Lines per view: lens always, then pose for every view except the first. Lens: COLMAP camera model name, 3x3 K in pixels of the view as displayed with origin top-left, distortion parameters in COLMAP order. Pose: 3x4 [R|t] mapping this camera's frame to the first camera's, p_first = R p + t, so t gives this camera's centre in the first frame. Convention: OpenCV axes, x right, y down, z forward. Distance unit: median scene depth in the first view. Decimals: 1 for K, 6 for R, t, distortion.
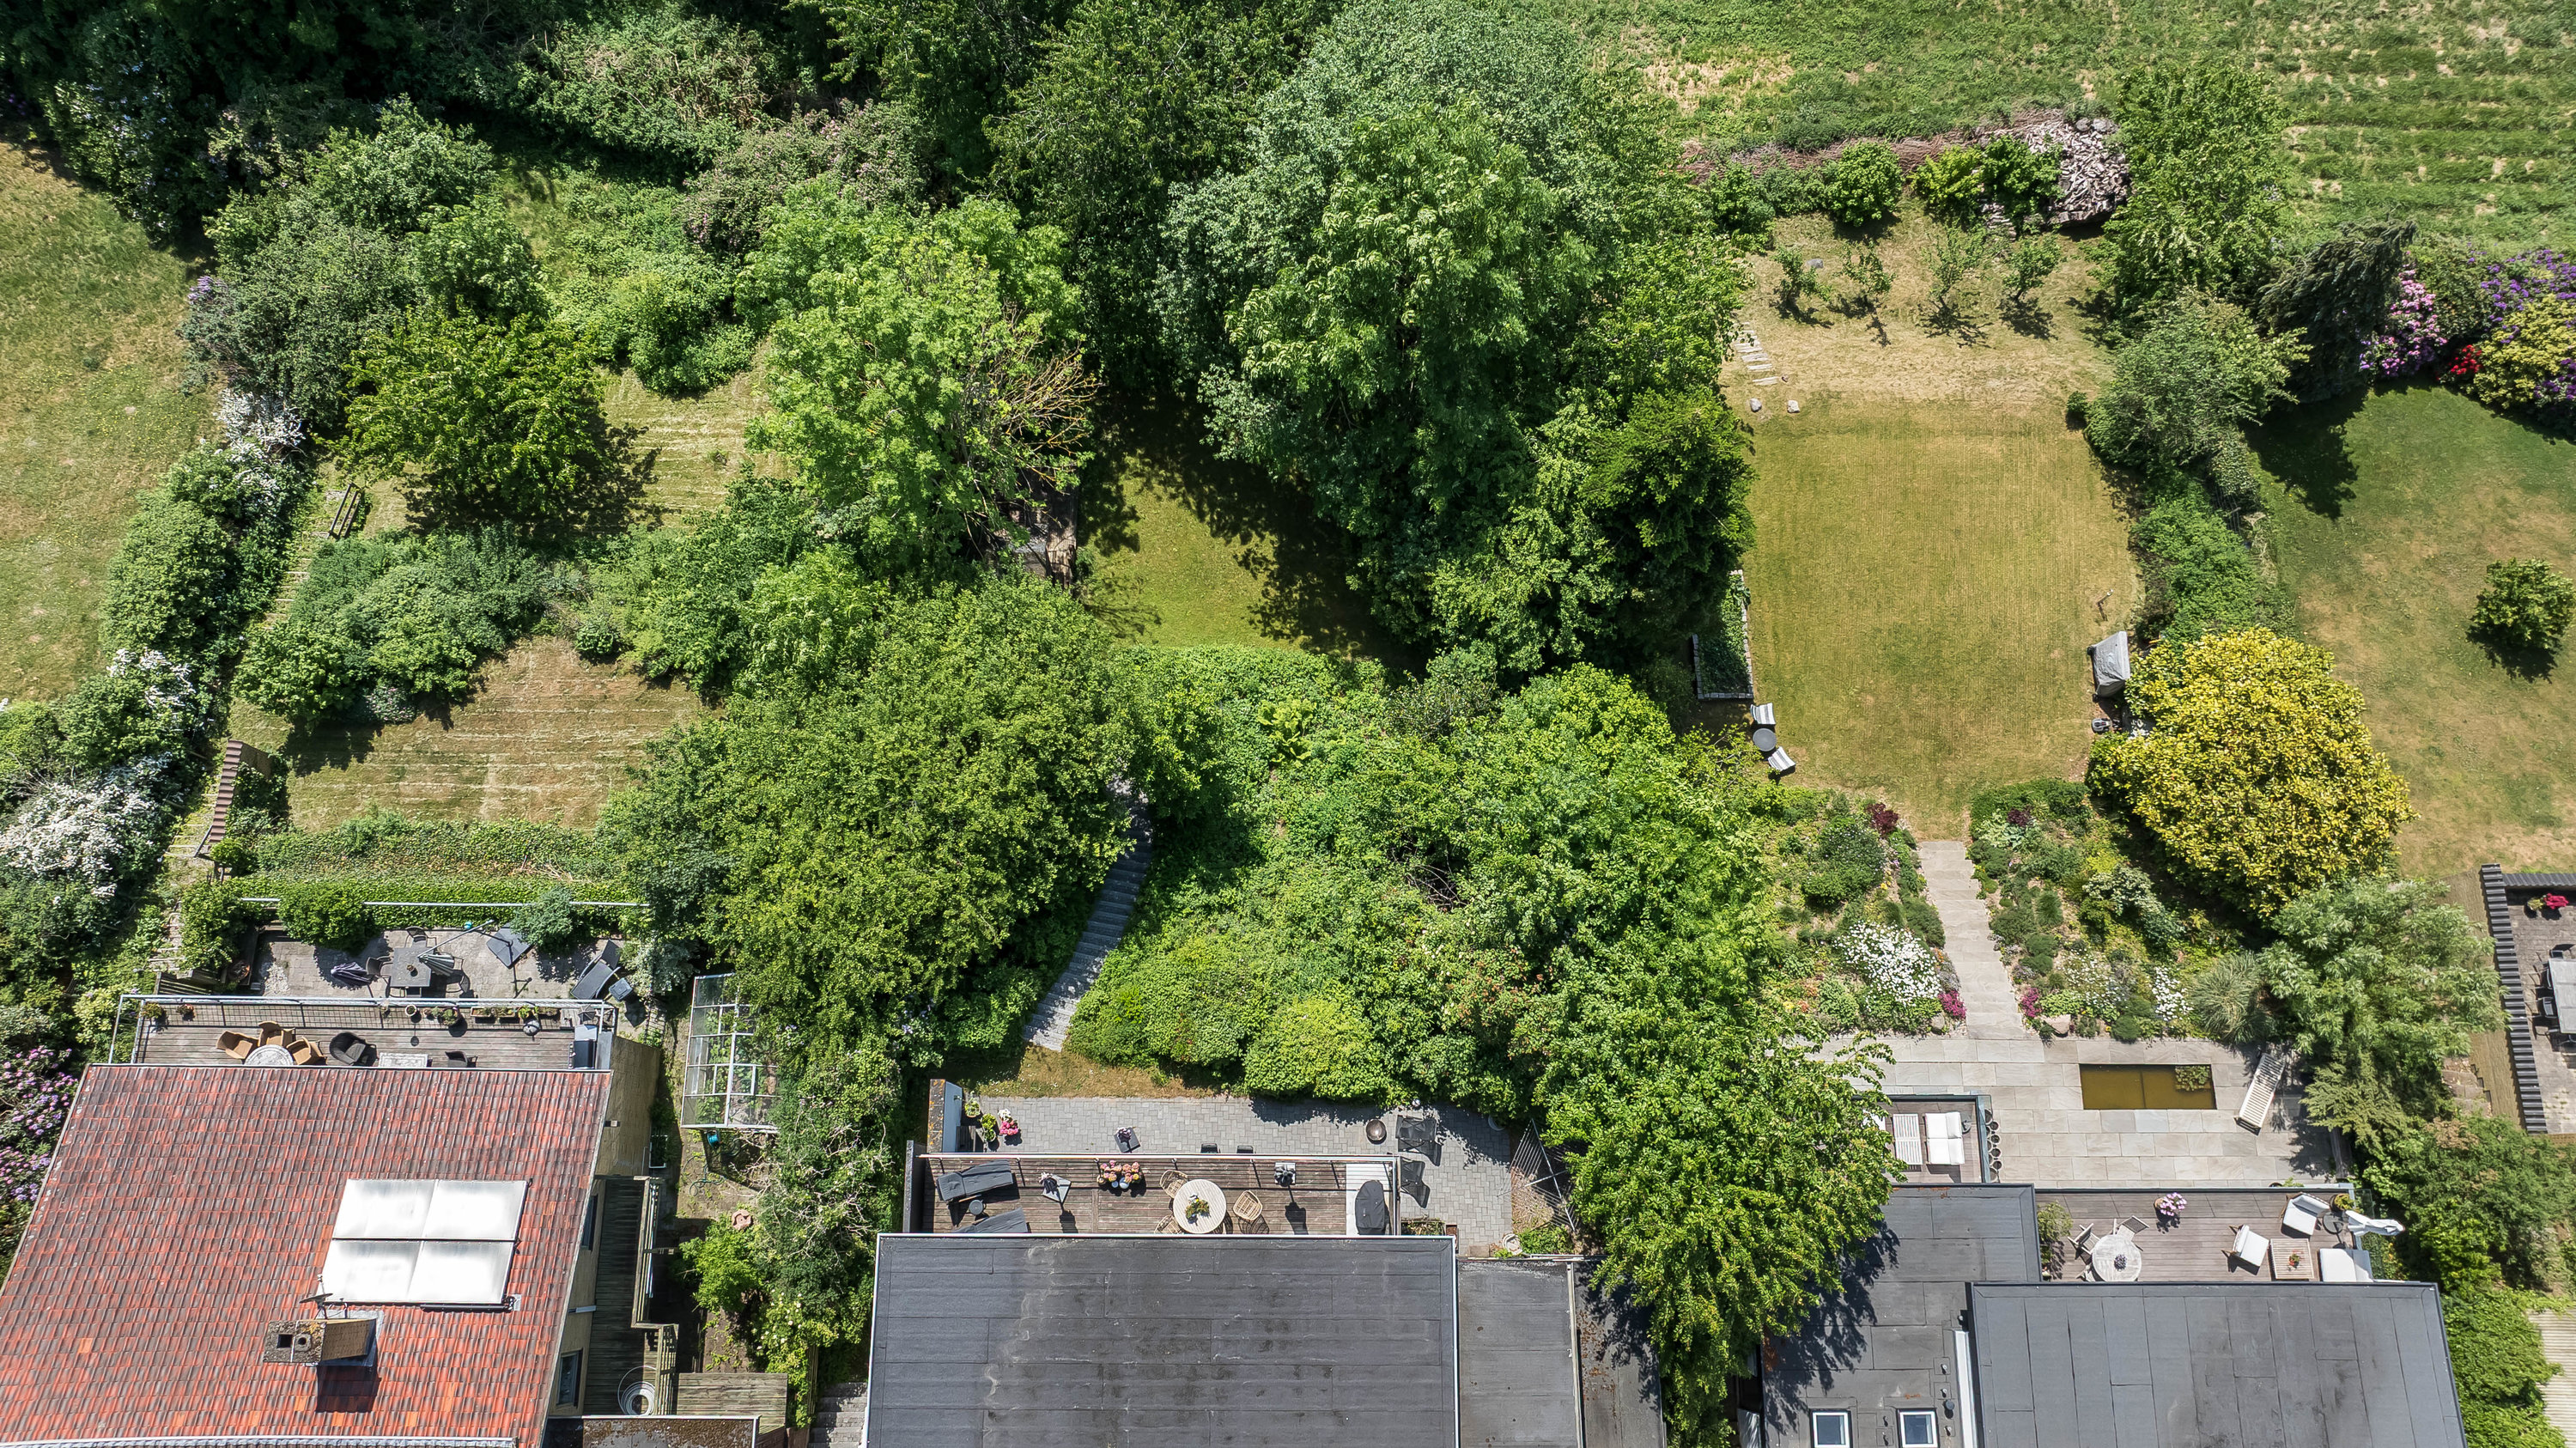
lens RADIAL K [[1803.0, 0, 1288.0], [0, 1803.0, 724.0], [0, 0, 1]] dist [-0.003940, -0.004409]
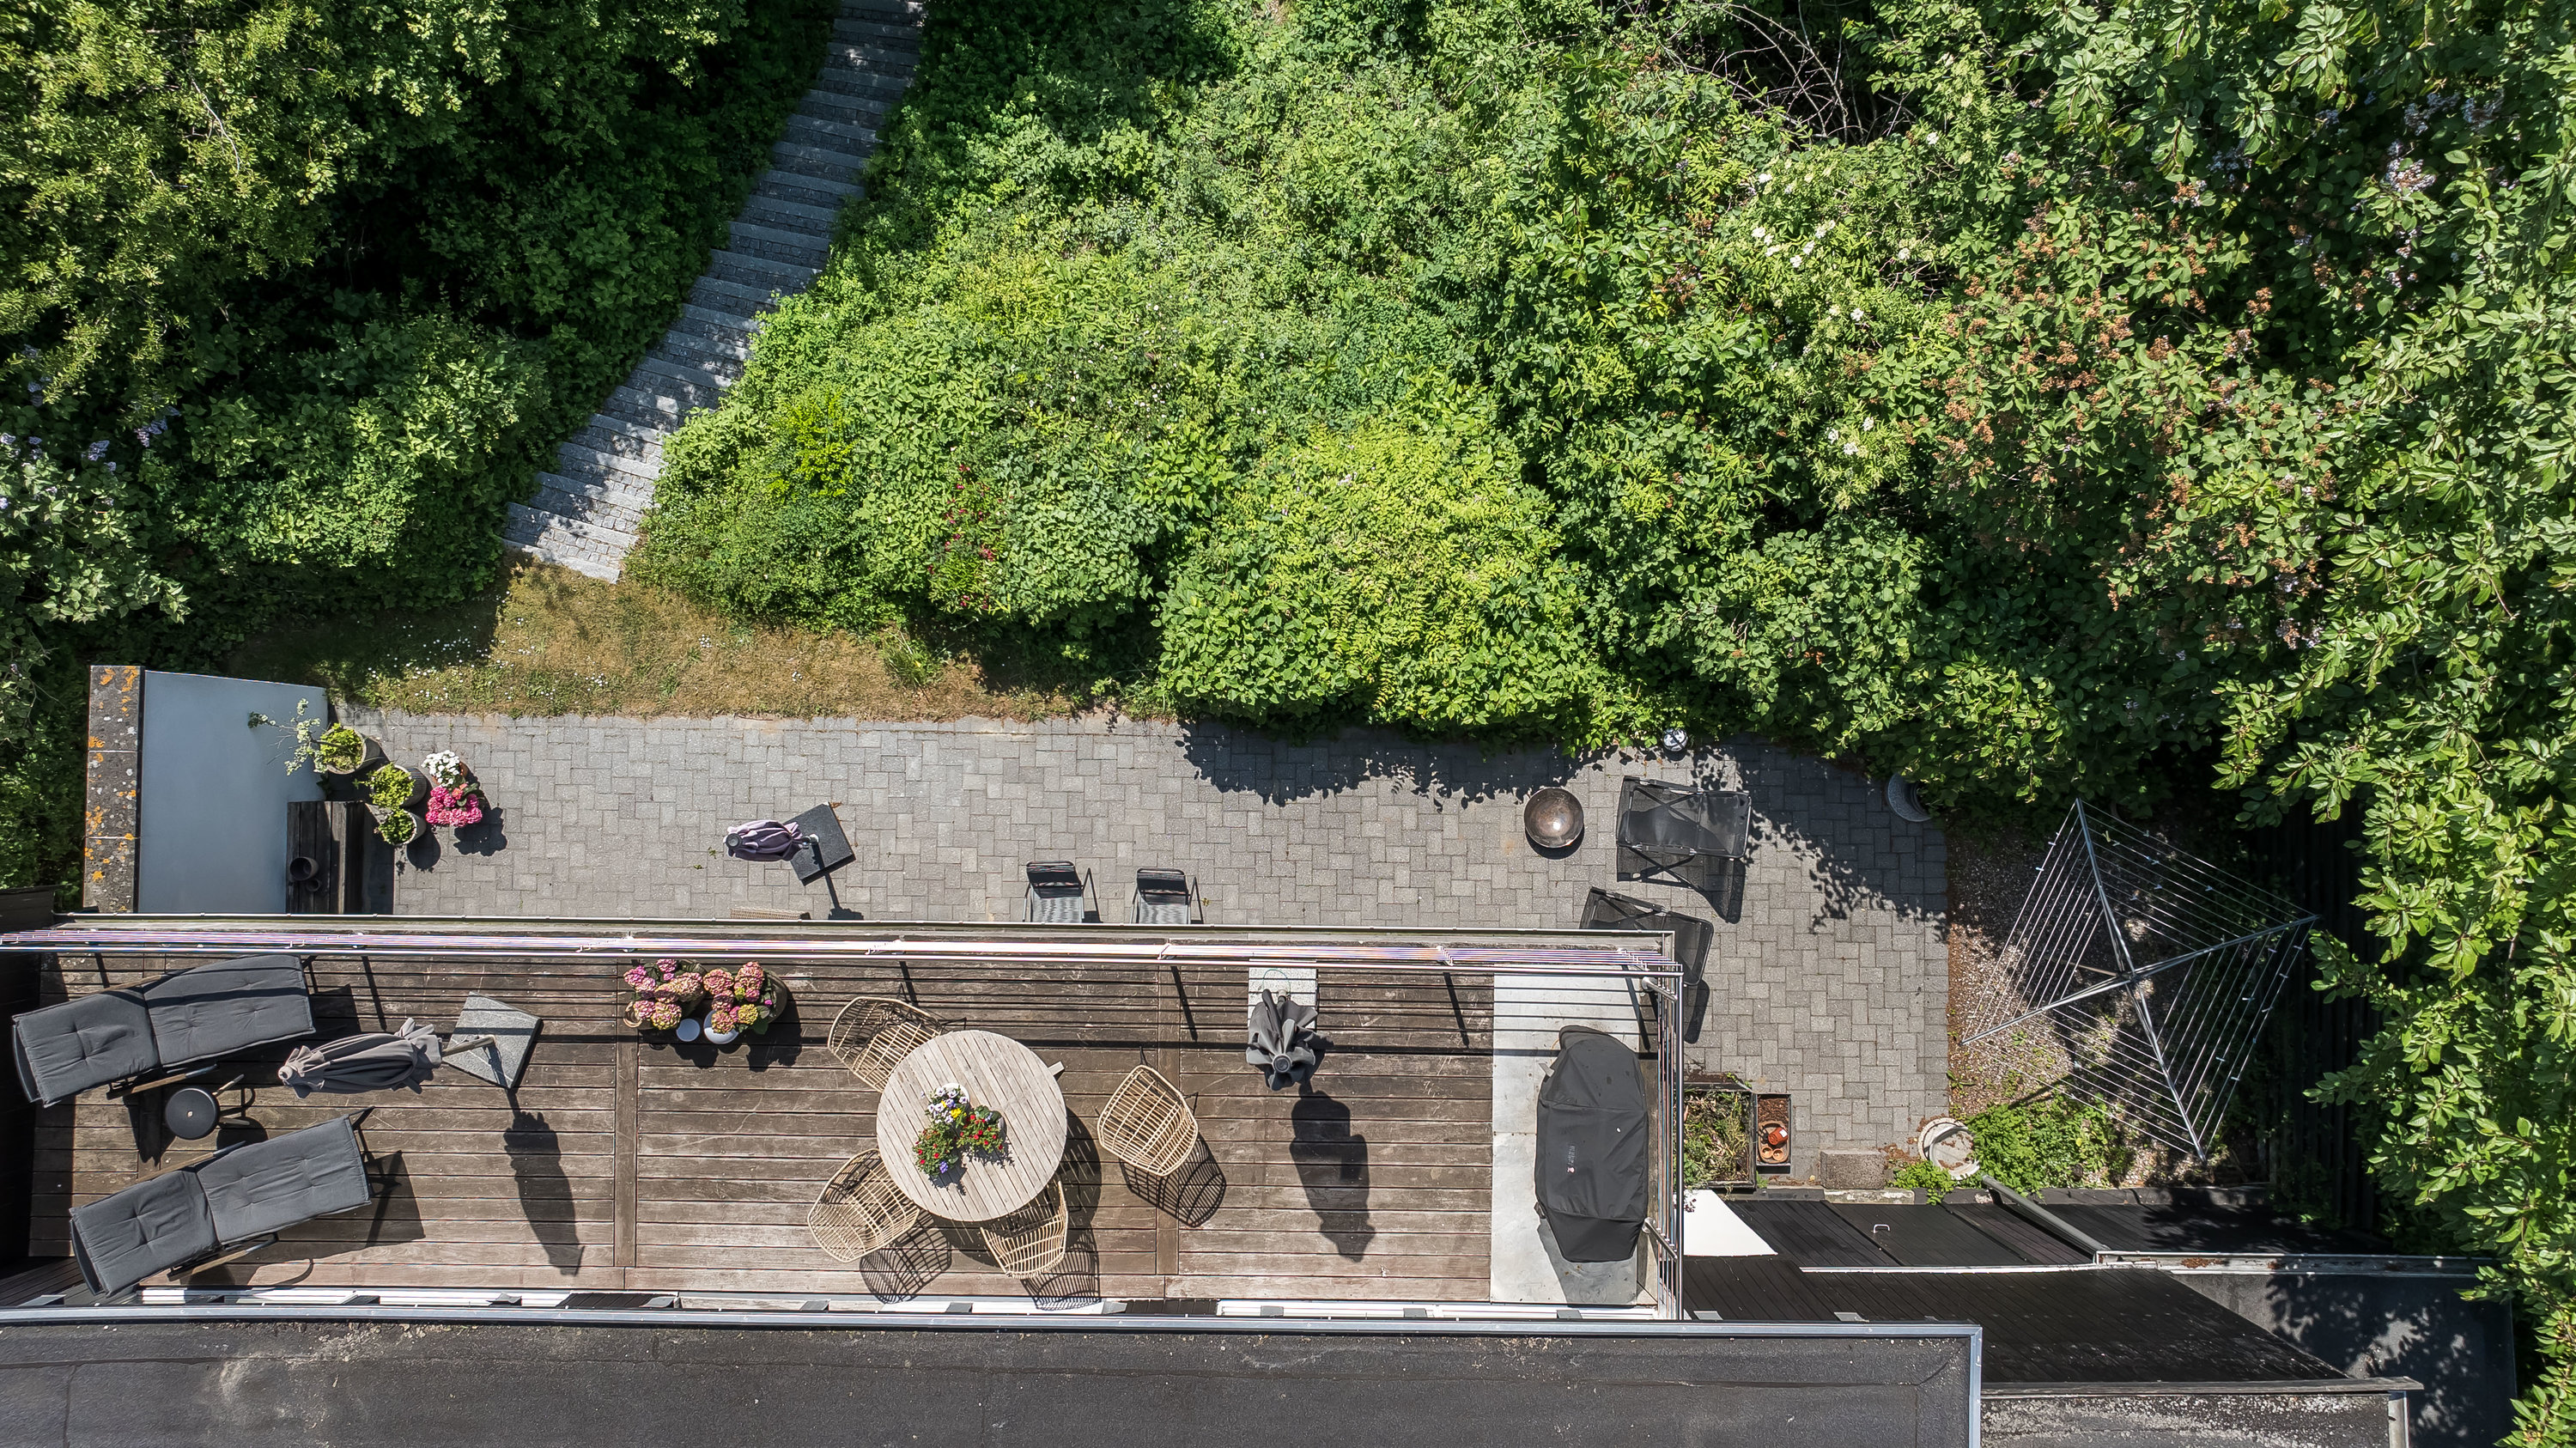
lens RADIAL K [[1803.0, 0, 1288.0], [0, 1803.0, 724.0], [0, 0, 1]] dist [-0.003940, -0.004409]
pose [[0.999973, 0.007232, 0.001546, -0.001475], [-0.007392, 0.971680, 0.236184, 0.129884], [0.000206, -0.236189, 0.971707, 0.681690]]
